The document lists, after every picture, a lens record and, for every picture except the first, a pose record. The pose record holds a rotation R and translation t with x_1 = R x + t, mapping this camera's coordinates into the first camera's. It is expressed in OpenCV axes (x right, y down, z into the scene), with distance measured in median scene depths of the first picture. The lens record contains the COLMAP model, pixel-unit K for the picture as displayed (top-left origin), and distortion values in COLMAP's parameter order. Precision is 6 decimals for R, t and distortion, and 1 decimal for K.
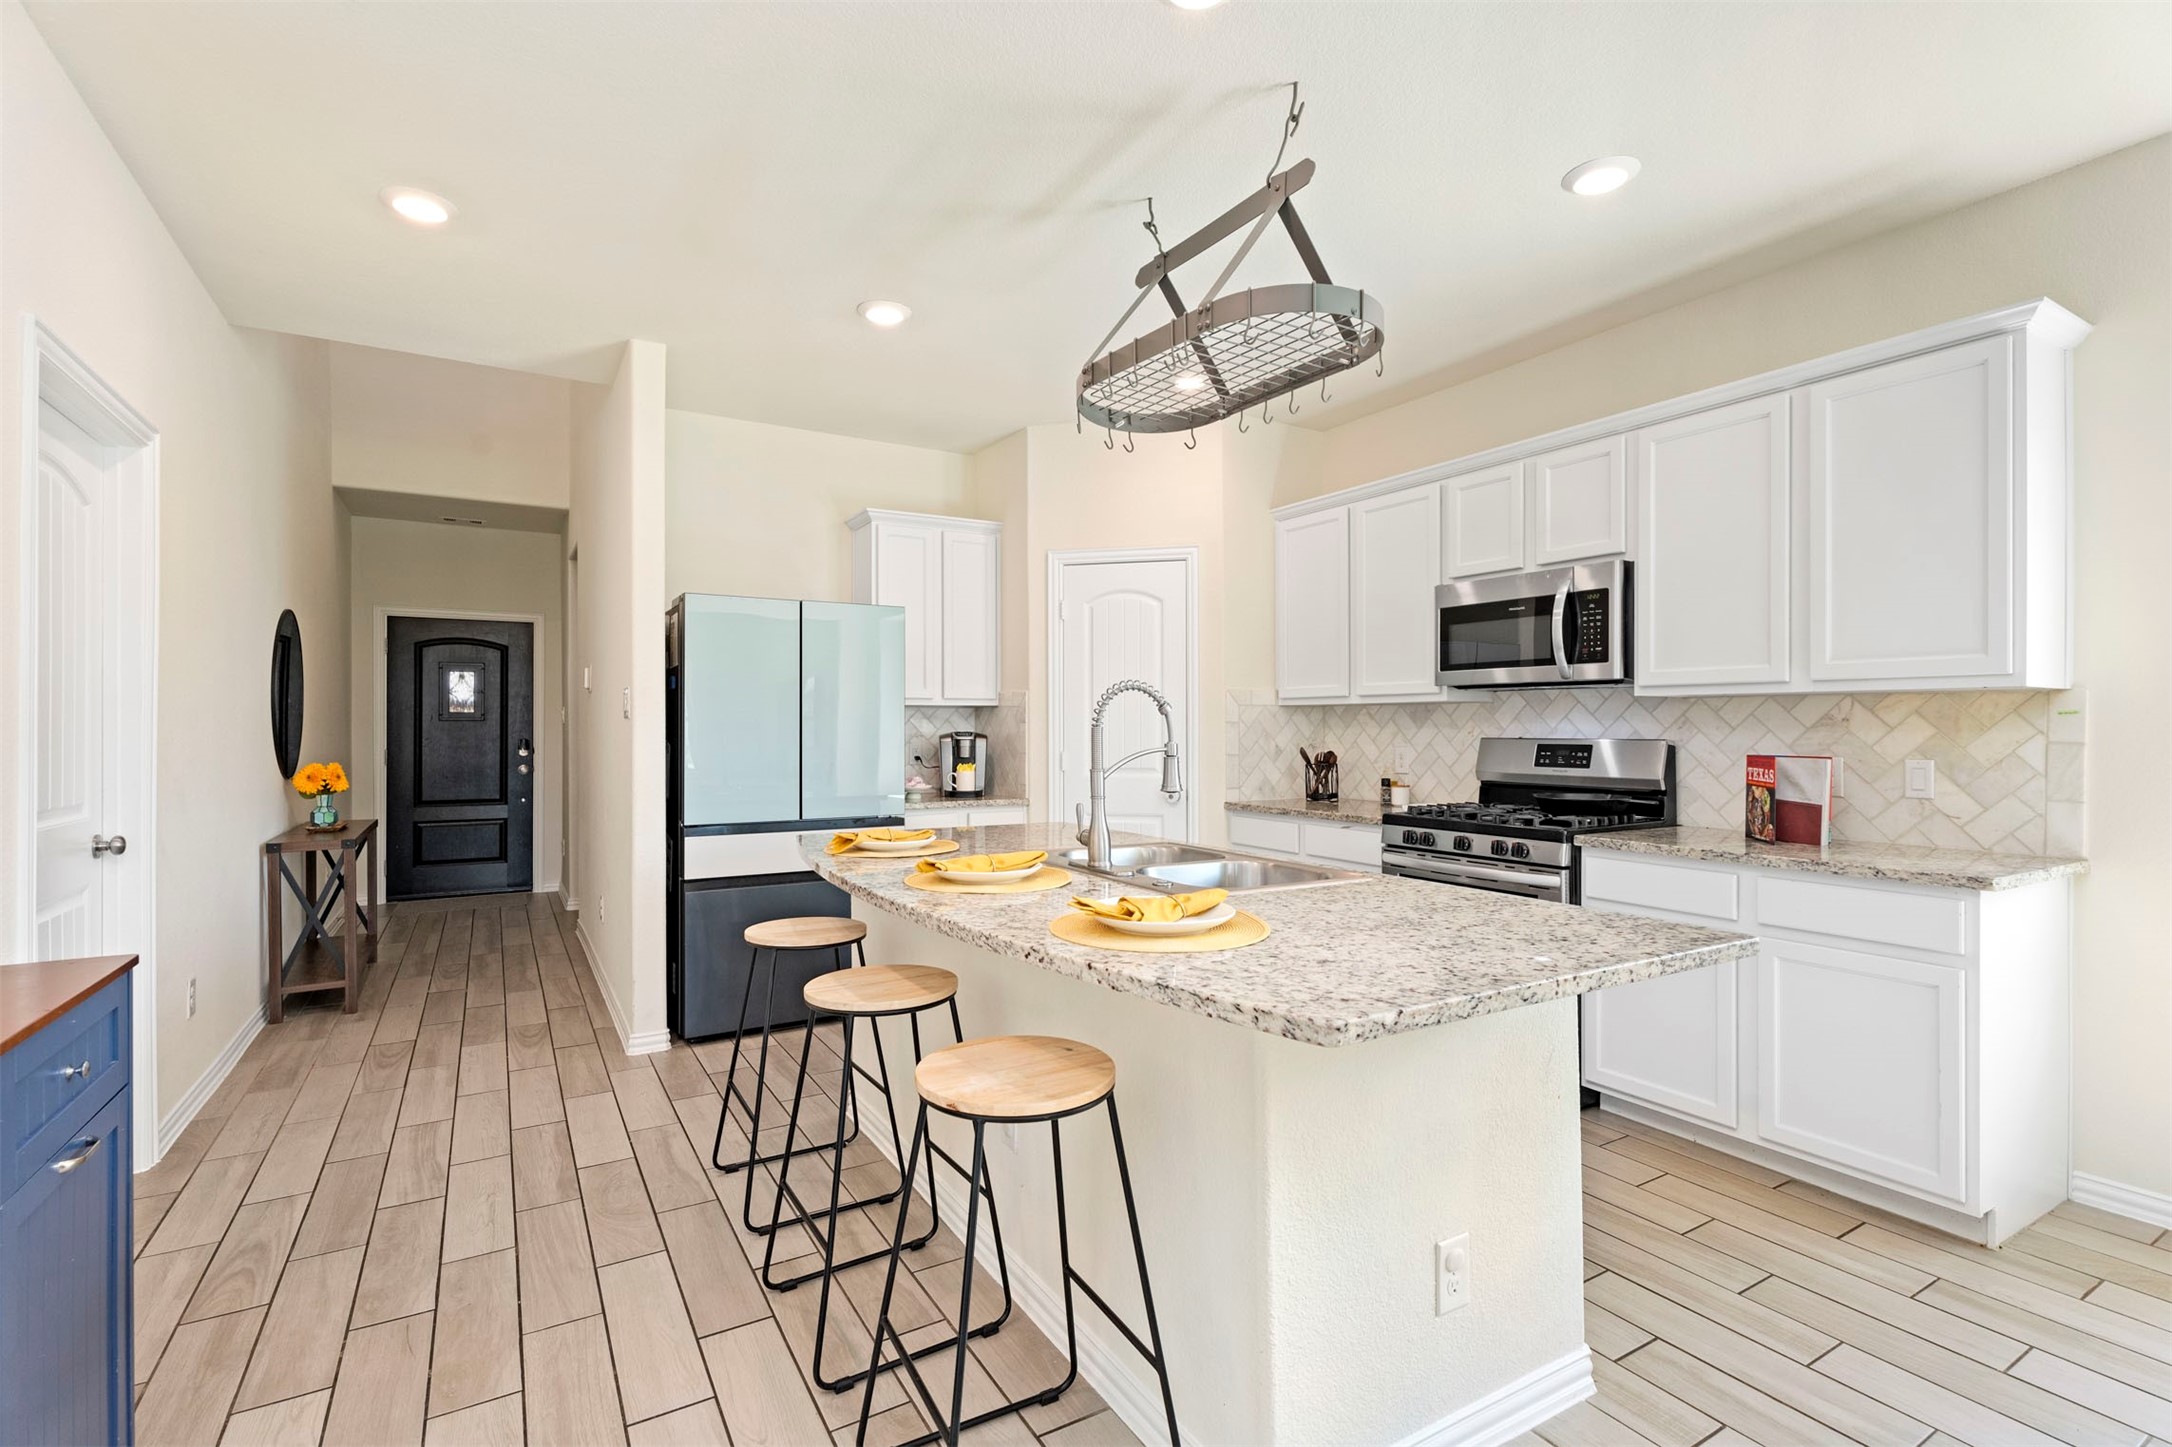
lens RADIAL K [[1002.5, 0, 1086.0], [0, 1002.5, 723.5], [0, 0, 1]] dist [-0.000051, 0.000130]
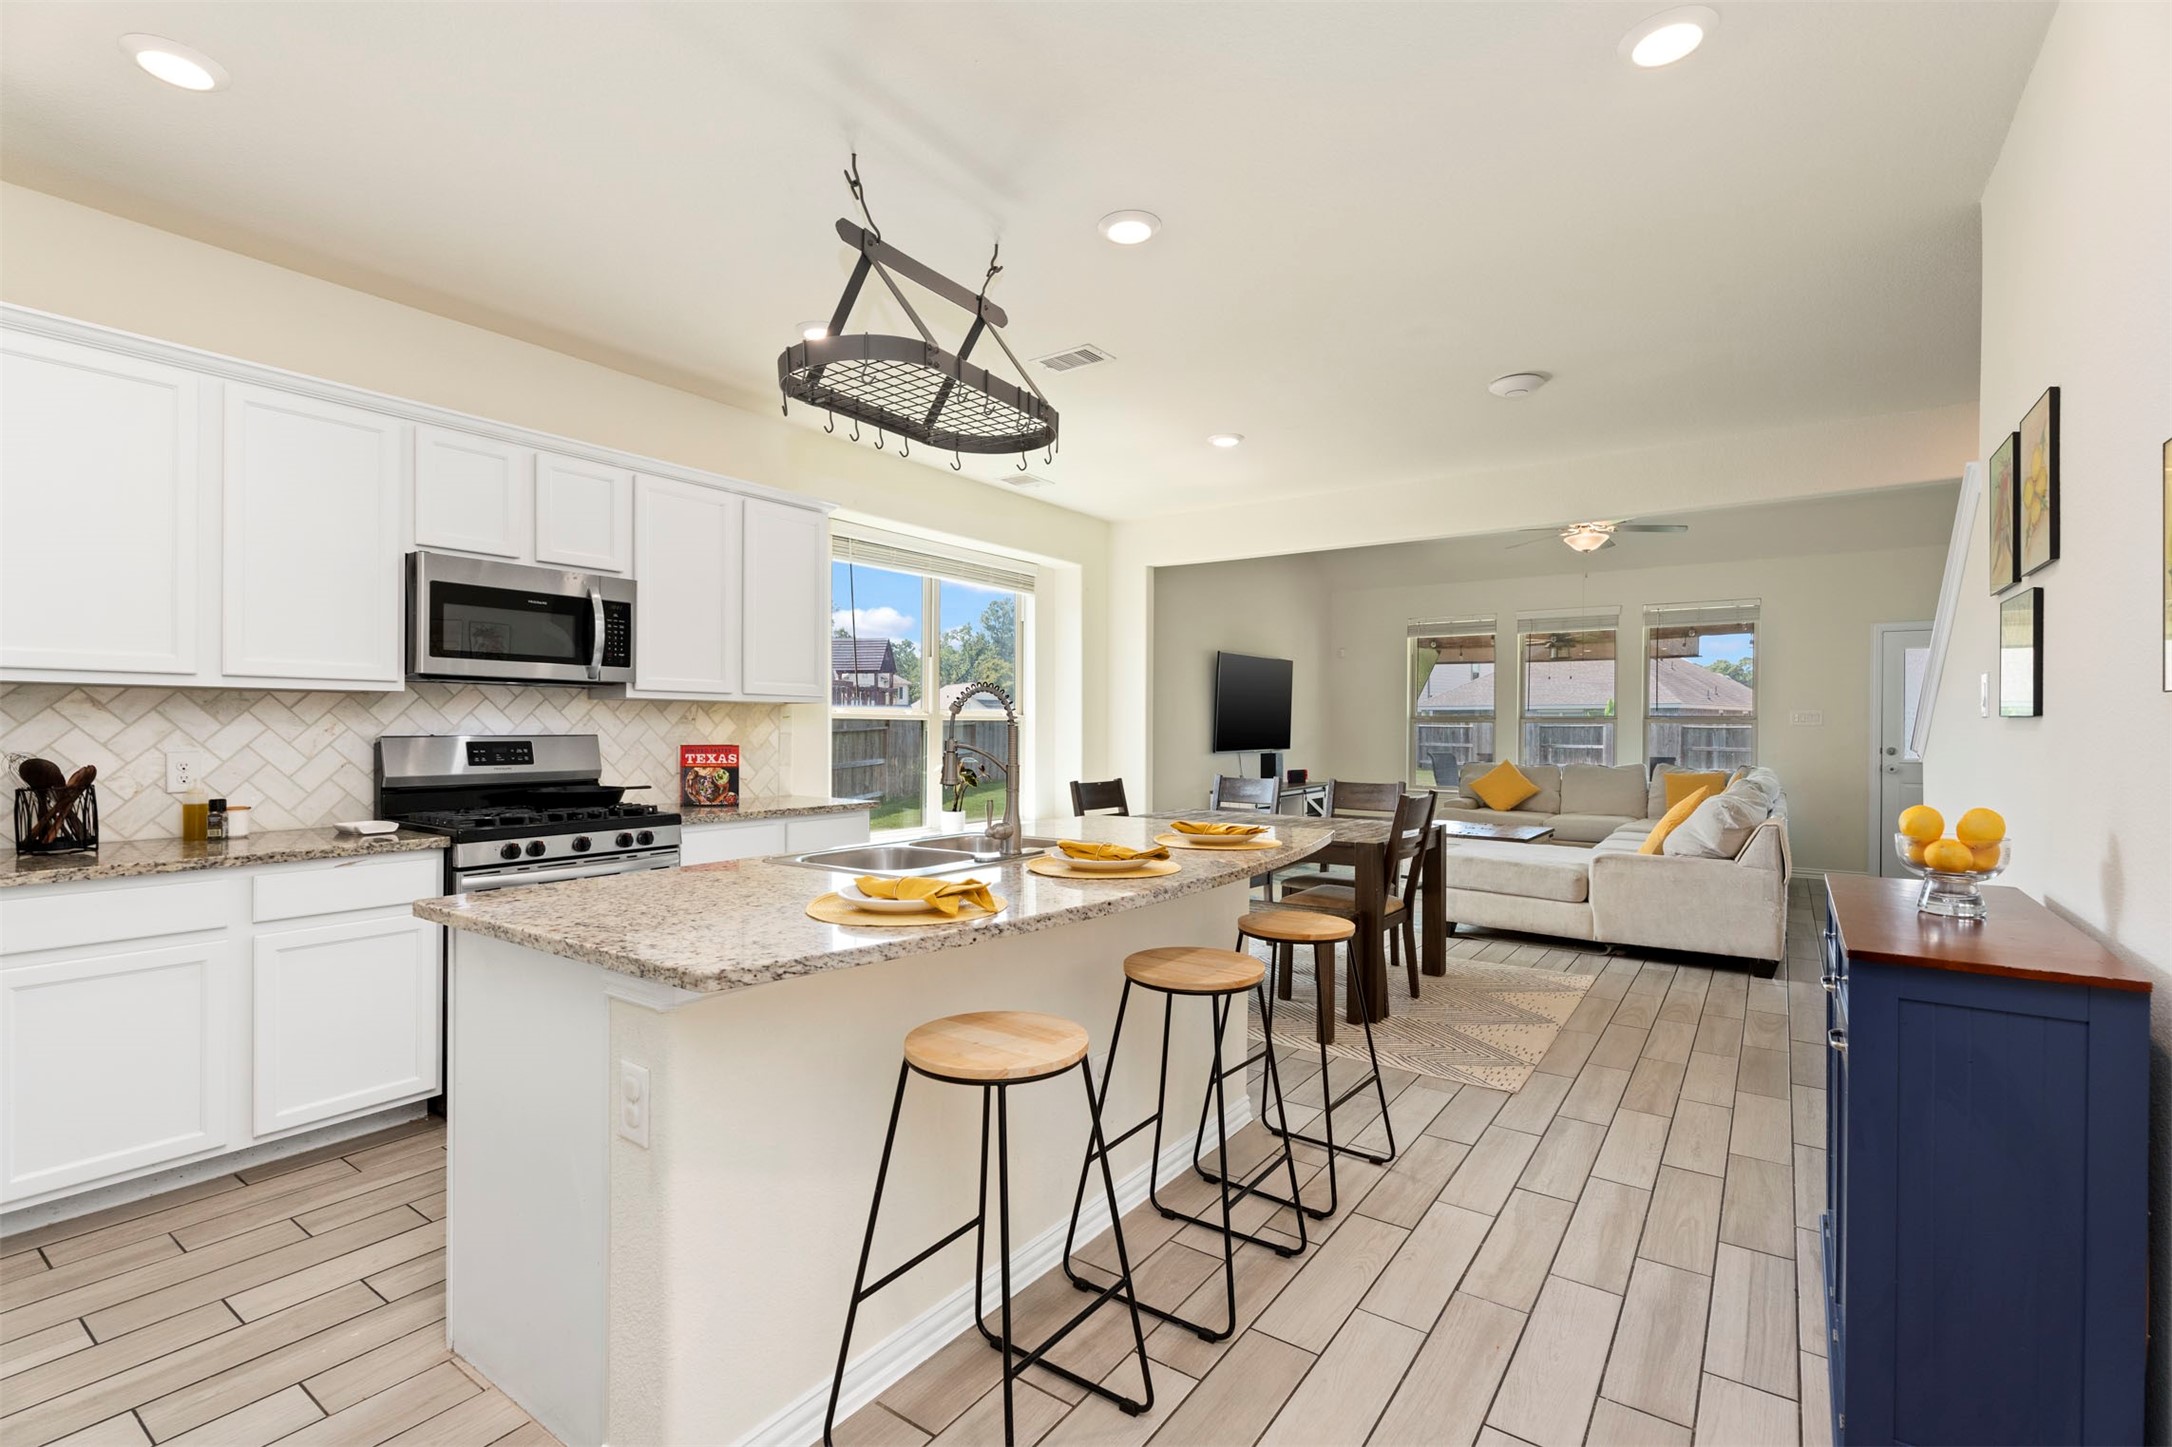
lens RADIAL K [[982.3, 0, 1075.1], [0, 982.3, 726.5], [0, 0, 1]] dist [0.000340, 0.000077]
pose [[-0.400856, -0.002371, 0.916138, -0.659921], [-0.007716, 0.999970, -0.000788, 0.002887], [-0.916108, -0.007385, -0.400863, 0.909569]]
